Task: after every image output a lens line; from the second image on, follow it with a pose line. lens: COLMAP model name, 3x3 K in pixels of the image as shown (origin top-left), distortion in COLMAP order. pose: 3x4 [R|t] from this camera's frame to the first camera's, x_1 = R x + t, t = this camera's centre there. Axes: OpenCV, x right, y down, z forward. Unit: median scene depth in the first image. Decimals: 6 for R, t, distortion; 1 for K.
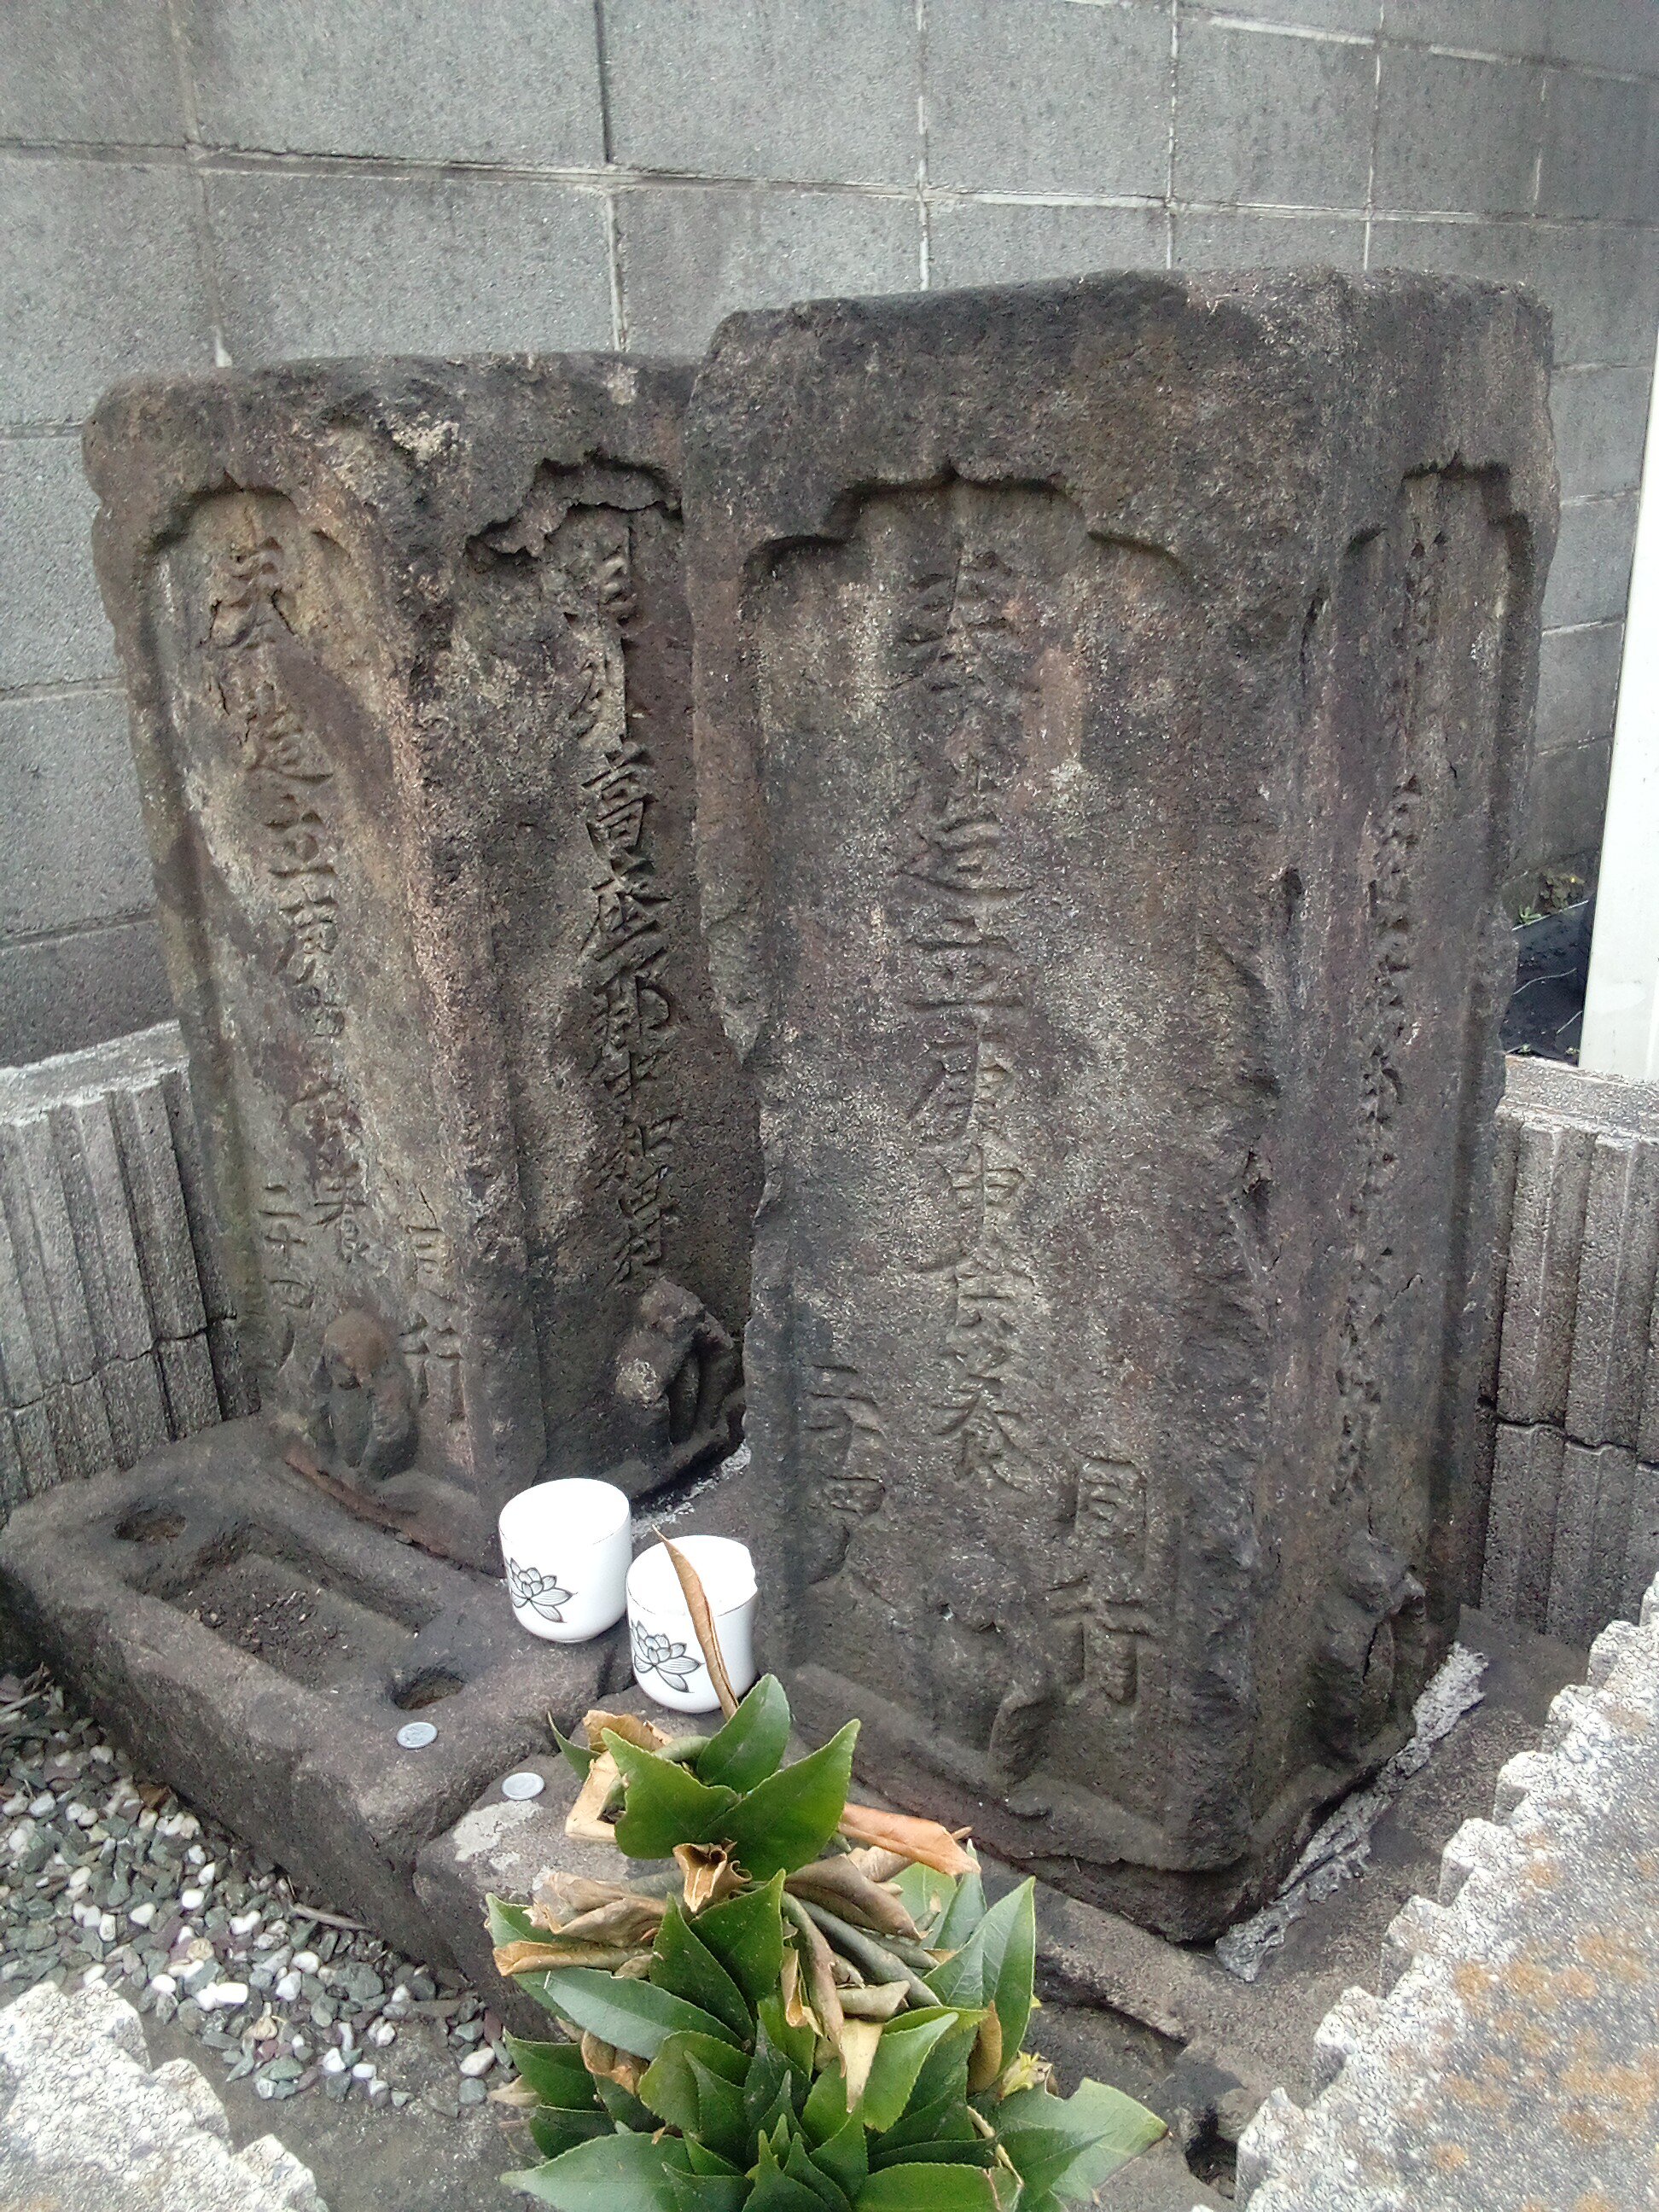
lens RADIAL K [[1852.1, 0, 833.5], [0, 1852.1, 1109.5], [0, 0, 1]] dist [0.049391, -0.076921]
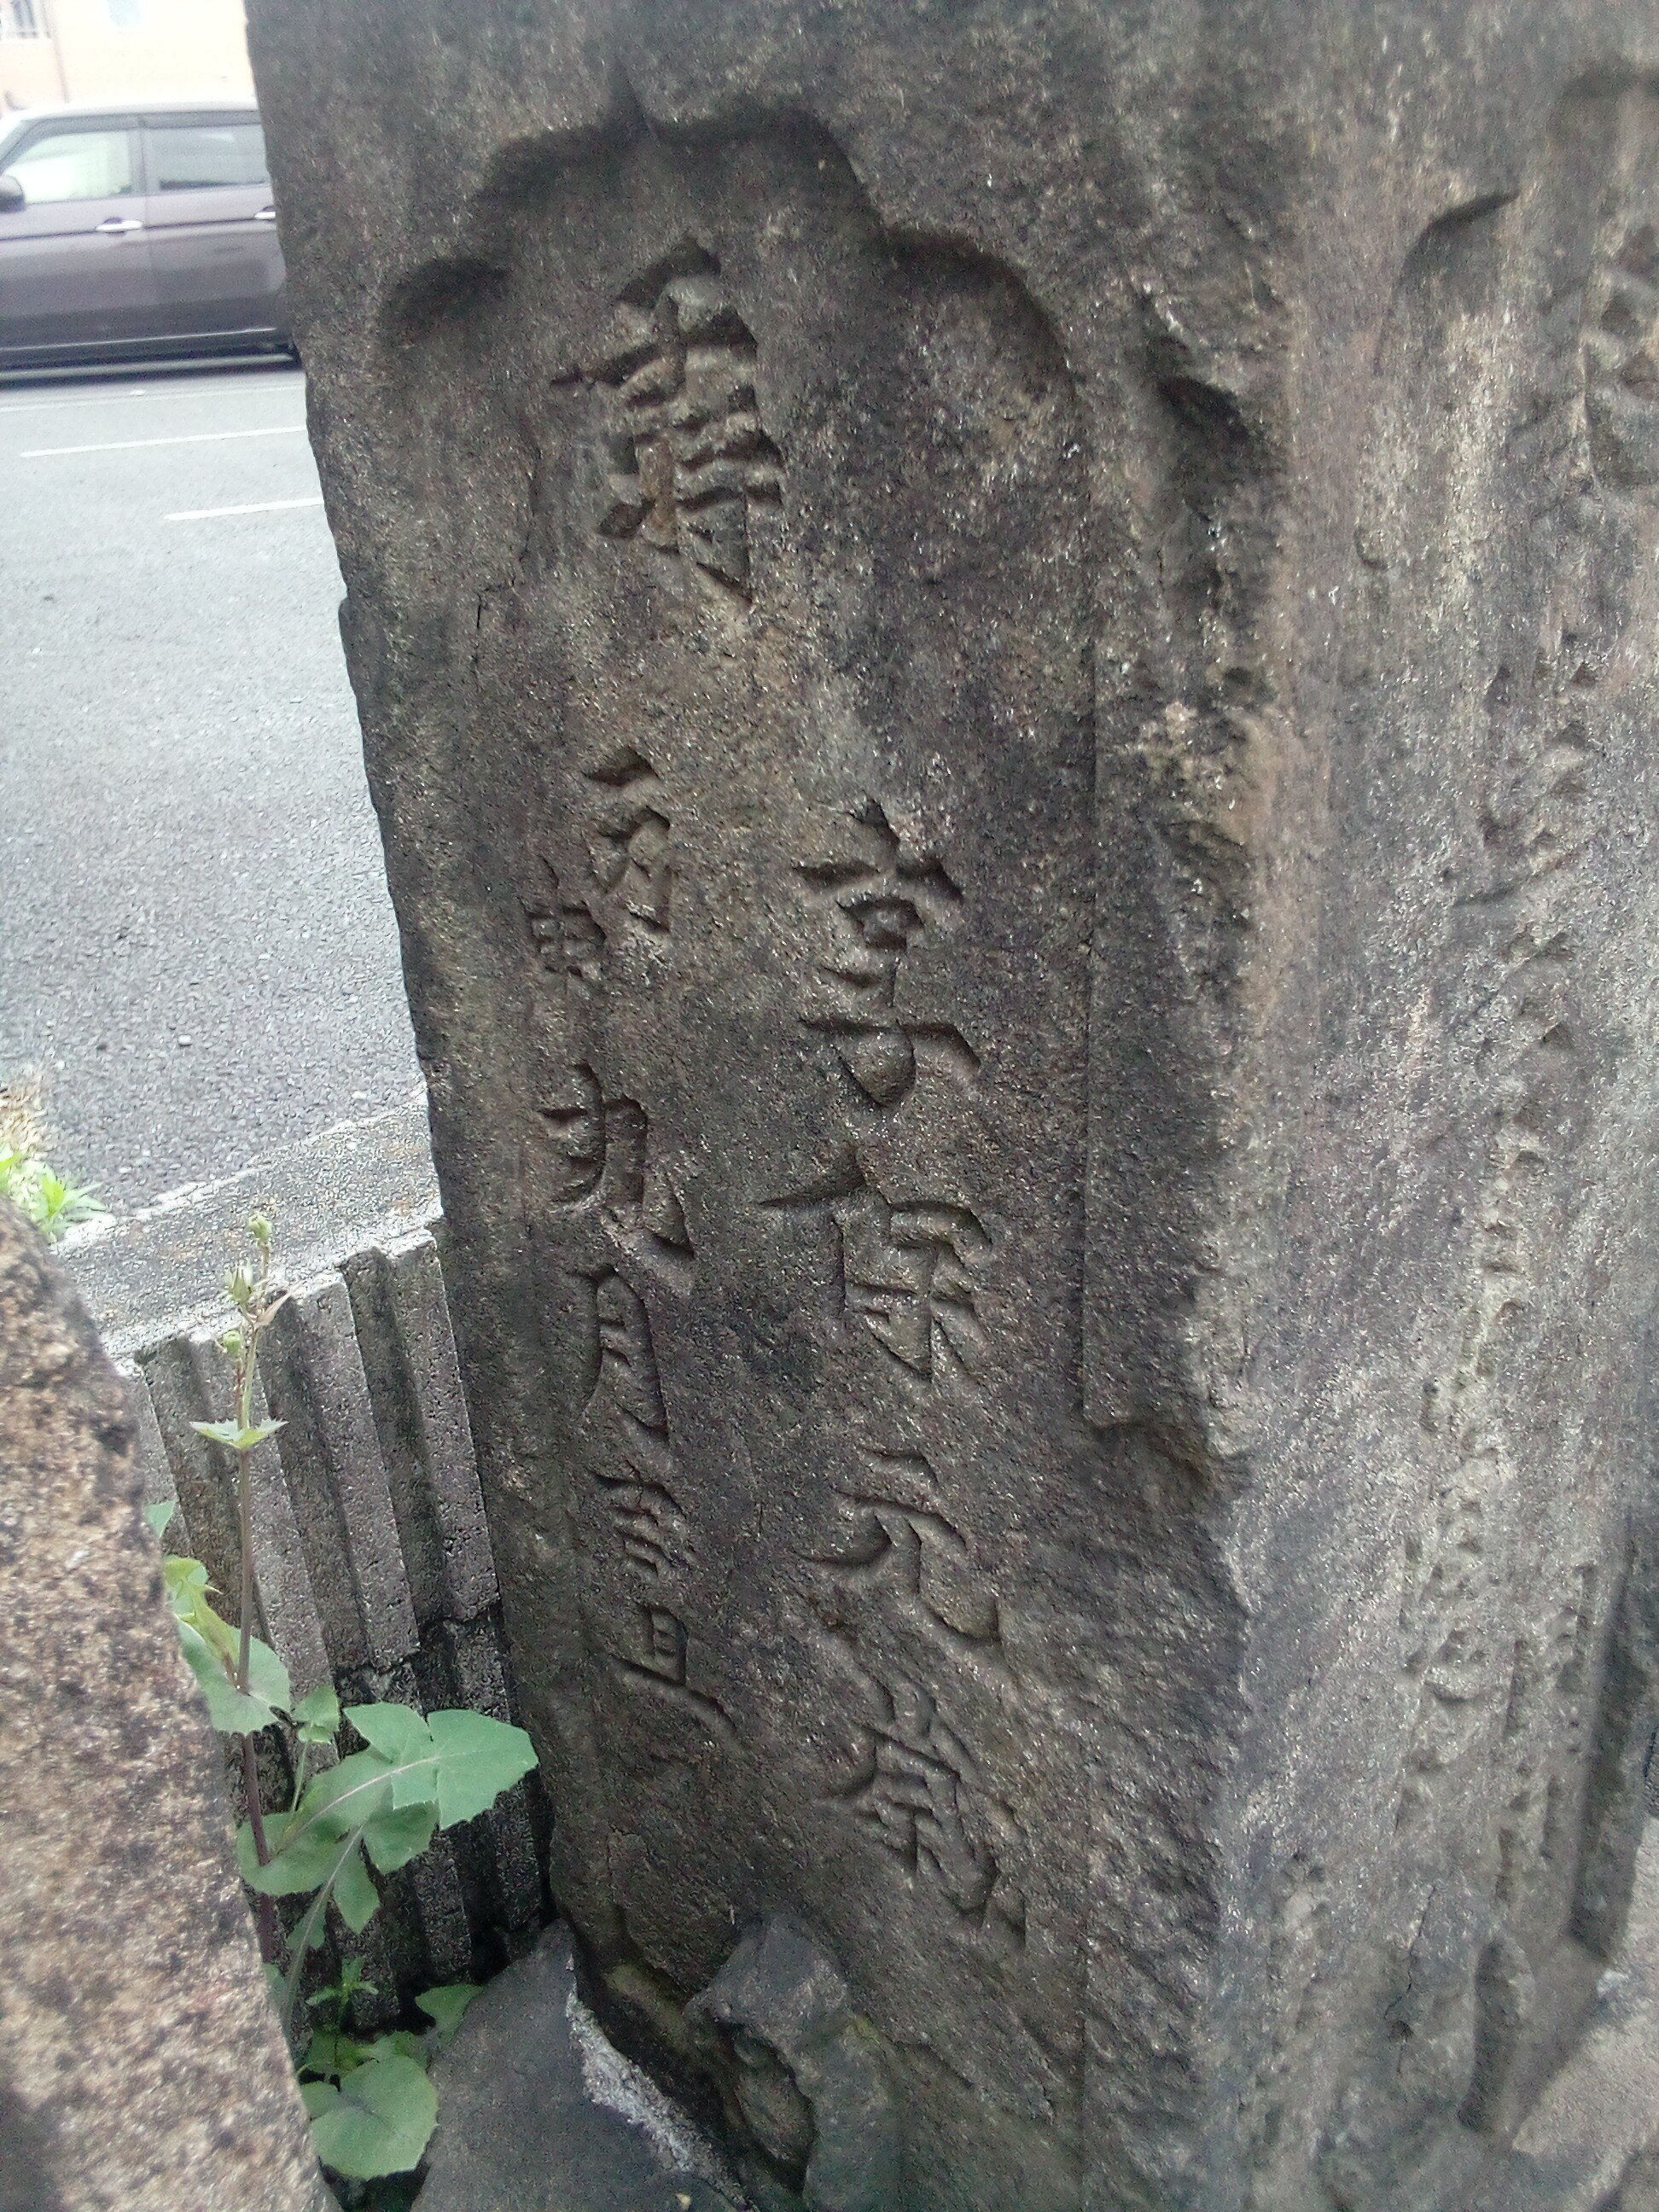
lens RADIAL K [[1852.1, 0, 822.4], [0, 1852.1, 1096.8], [0, 0, 1]] dist [0.049391, -0.076921]
pose [[0.129739, -0.386570, 0.913089, -0.453104], [0.380064, 0.869926, 0.314293, -0.297360], [-0.915816, 0.306256, 0.259784, 1.008099]]
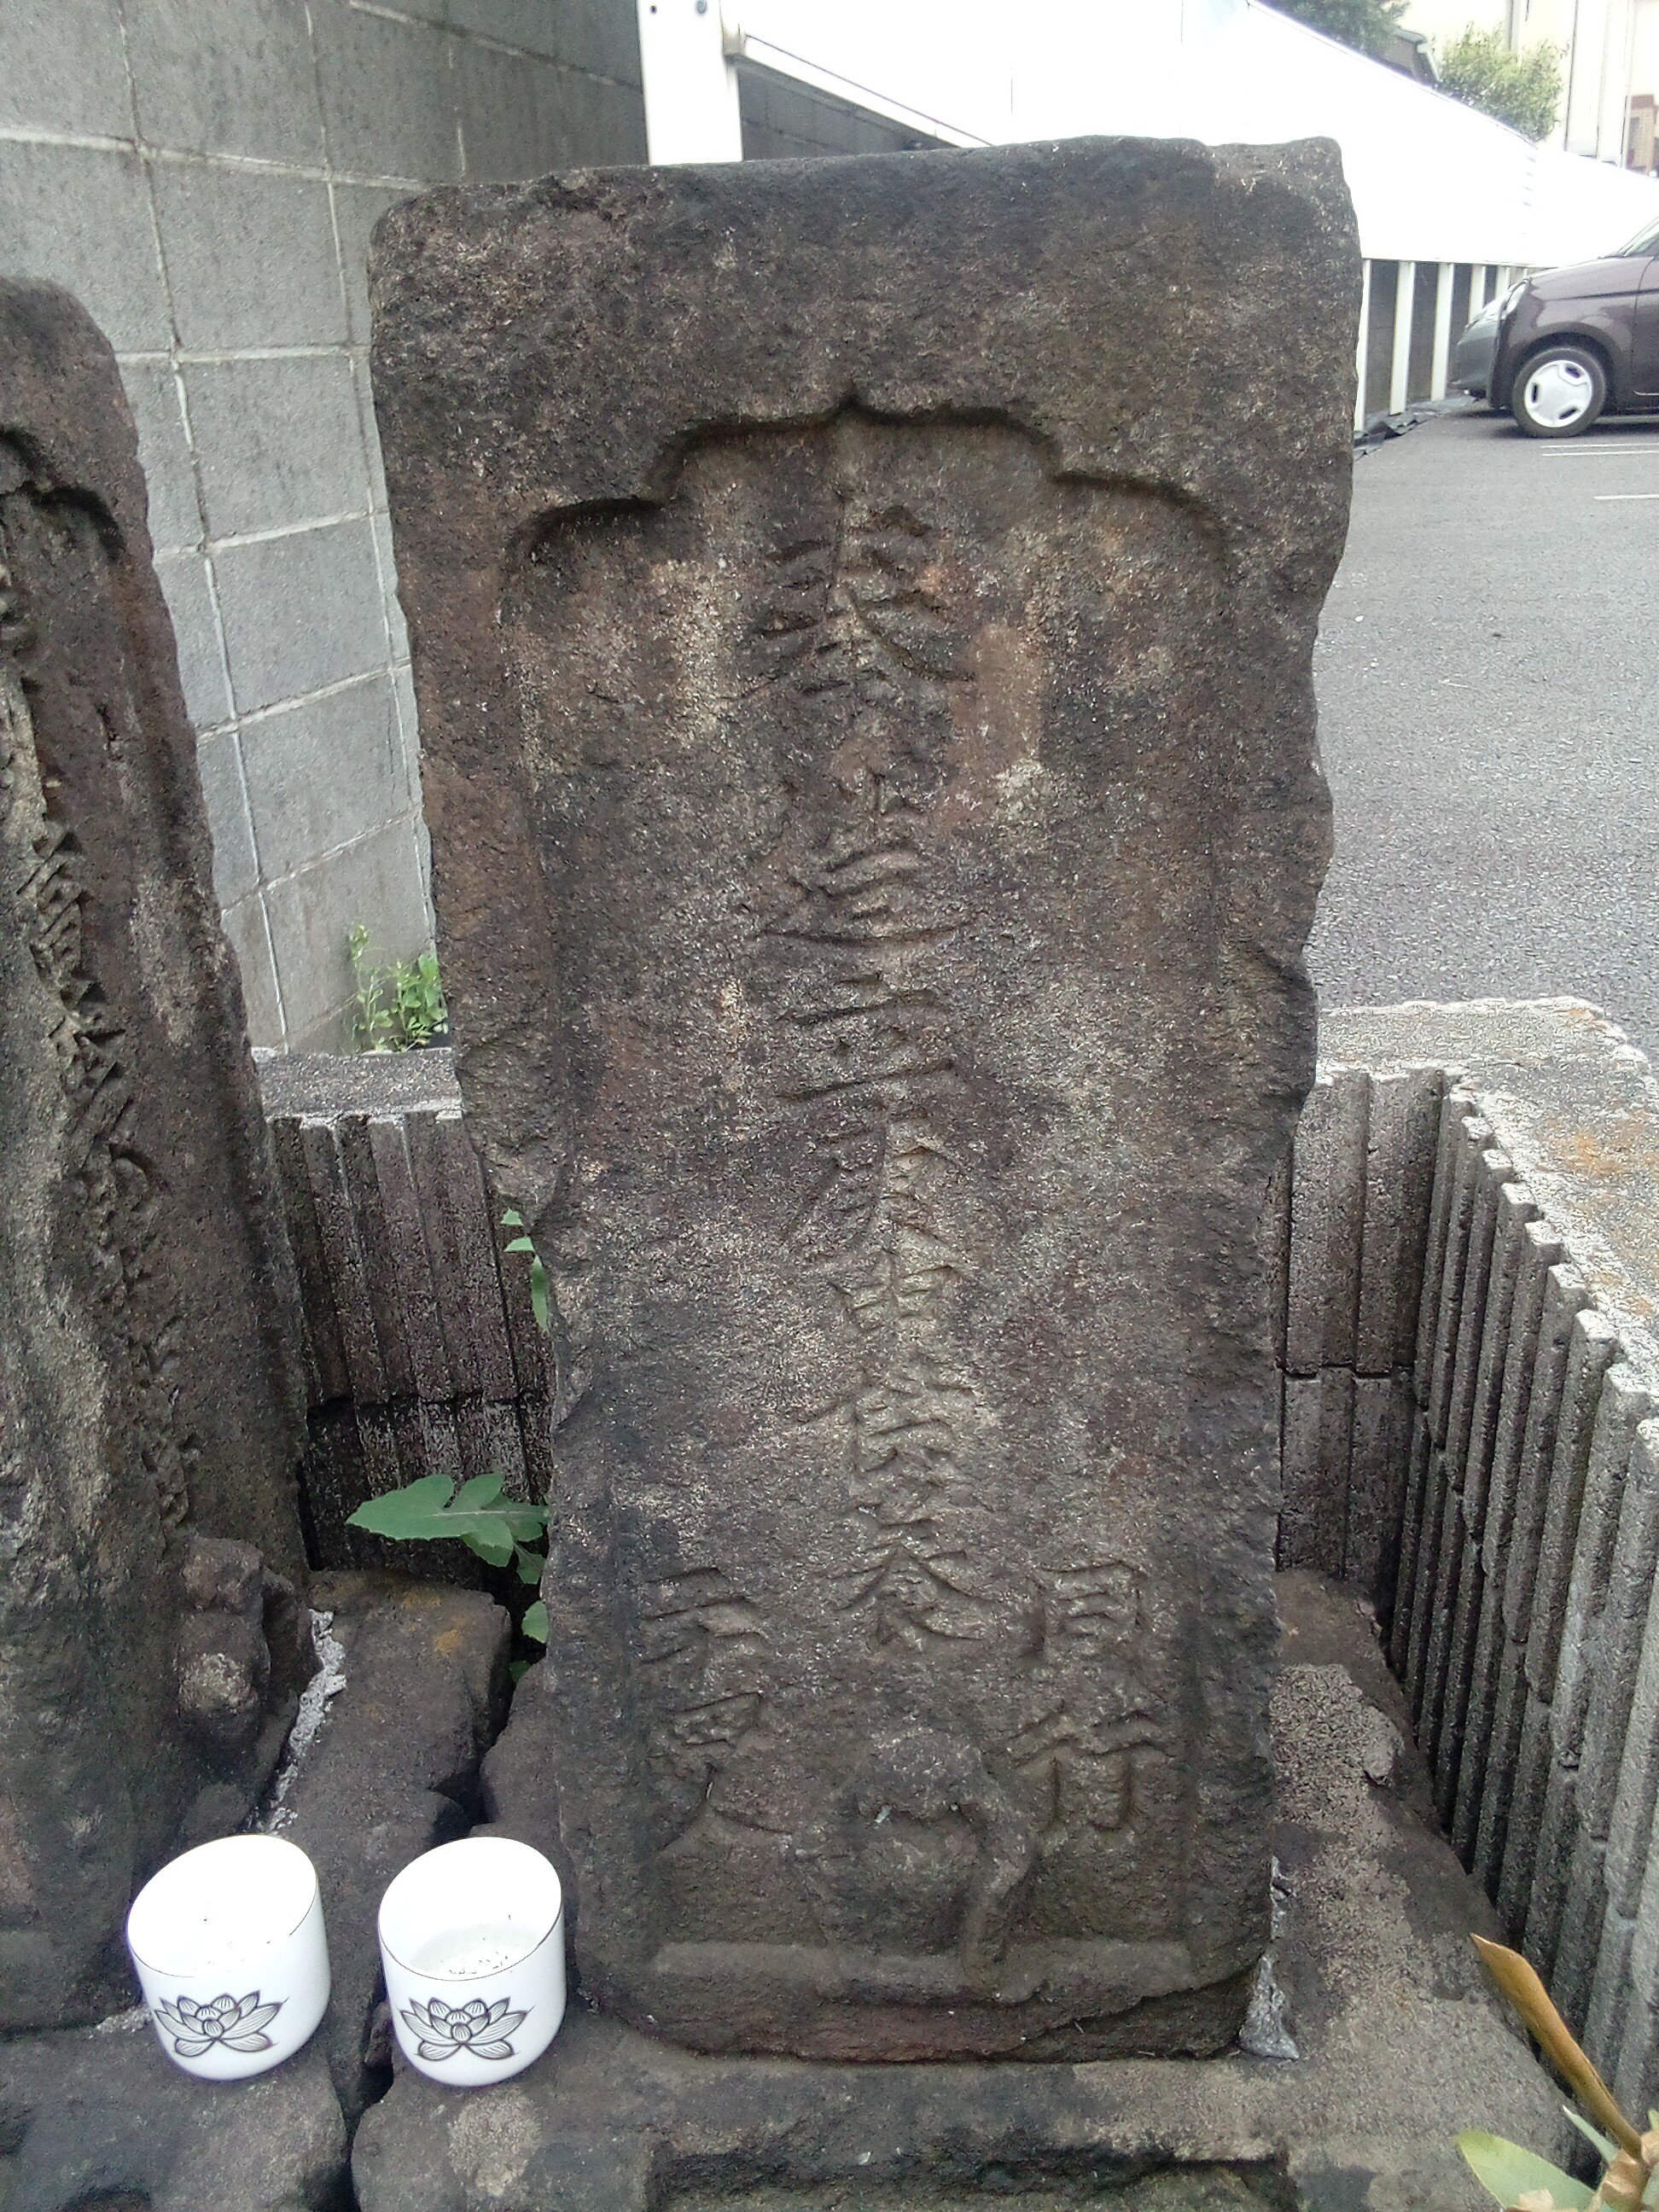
lens RADIAL K [[1852.1, 0, 842.8], [0, 1852.1, 1108.0], [0, 0, 1]] dist [0.049391, -0.076921]
pose [[0.810205, -0.219468, 0.543509, -0.359856], [0.217889, 0.973579, 0.068323, -0.099393], [-0.544144, 0.063069, 0.836618, 0.331843]]
